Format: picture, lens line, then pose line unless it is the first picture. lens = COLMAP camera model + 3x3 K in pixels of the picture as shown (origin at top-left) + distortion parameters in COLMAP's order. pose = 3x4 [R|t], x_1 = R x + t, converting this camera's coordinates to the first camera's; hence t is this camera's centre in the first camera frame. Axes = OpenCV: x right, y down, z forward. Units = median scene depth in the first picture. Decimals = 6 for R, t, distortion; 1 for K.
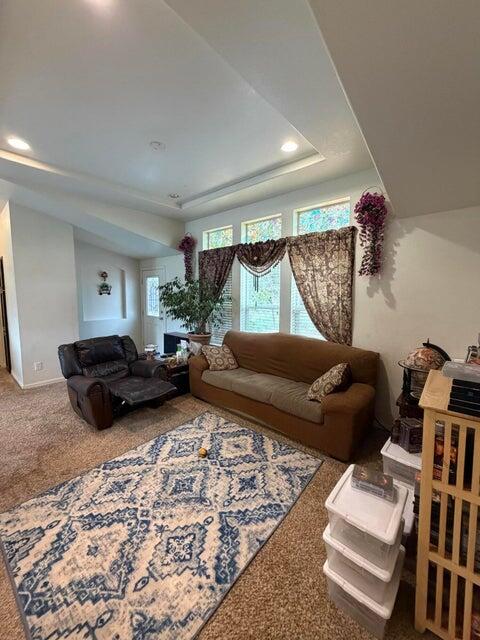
lens RADIAL K [[253.8, 0, 241.8], [0, 253.8, 318.7], [0, 0, 1]] dist [0.000134, 0.000450]
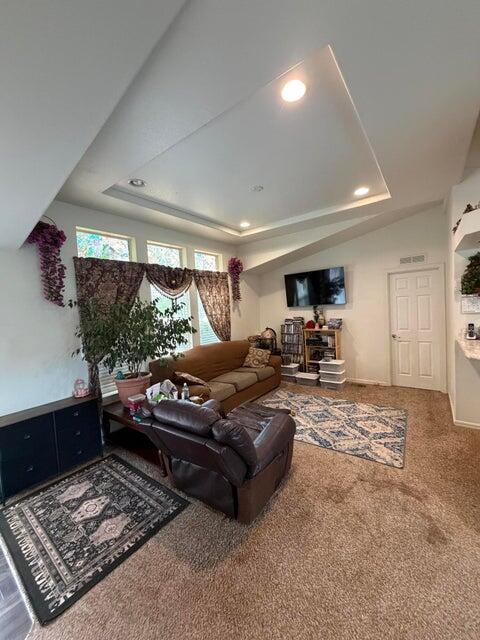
lens RADIAL K [[253.8, 0, 239.4], [0, 253.8, 317.4], [0, 0, 1]] dist [0.000134, 0.000450]
pose [[-0.074093, -0.046635, 0.996160, -1.772746], [0.156693, 0.985954, 0.057812, -0.196994], [-0.984864, 0.160375, -0.065745, 1.445657]]
